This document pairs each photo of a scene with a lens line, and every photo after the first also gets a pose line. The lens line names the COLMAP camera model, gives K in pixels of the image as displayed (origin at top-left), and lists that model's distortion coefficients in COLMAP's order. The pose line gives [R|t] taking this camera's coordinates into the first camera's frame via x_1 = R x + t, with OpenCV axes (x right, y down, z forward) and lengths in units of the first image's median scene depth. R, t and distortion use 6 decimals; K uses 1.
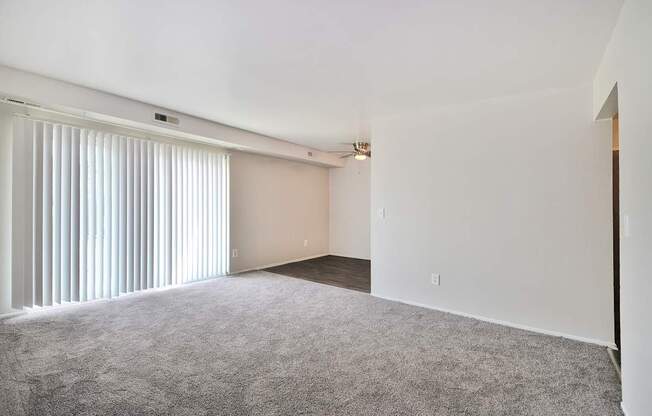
lens RADIAL K [[283.0, 0, 326.0], [0, 283.0, 208.0], [0, 0, 1]] dist [0.000509, 0.000072]
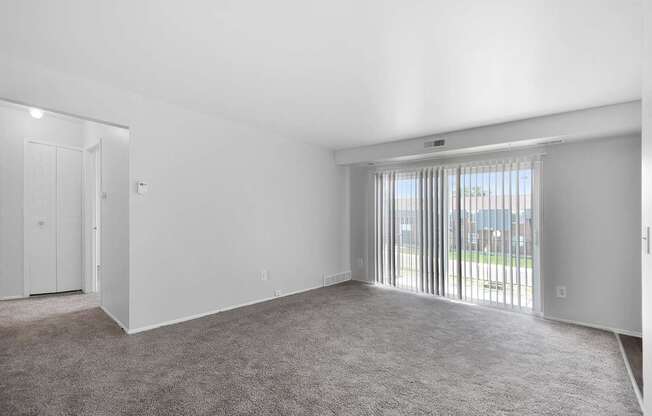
lens RADIAL K [[283.0, 0, 326.0], [0, 283.0, 208.0], [0, 0, 1]] dist [0.000509, 0.000072]
pose [[-0.069900, -0.041372, -0.996696, 0.554490], [-0.020821, 0.998982, -0.040007, -0.006728], [0.997337, 0.017956, -0.070691, 0.633169]]
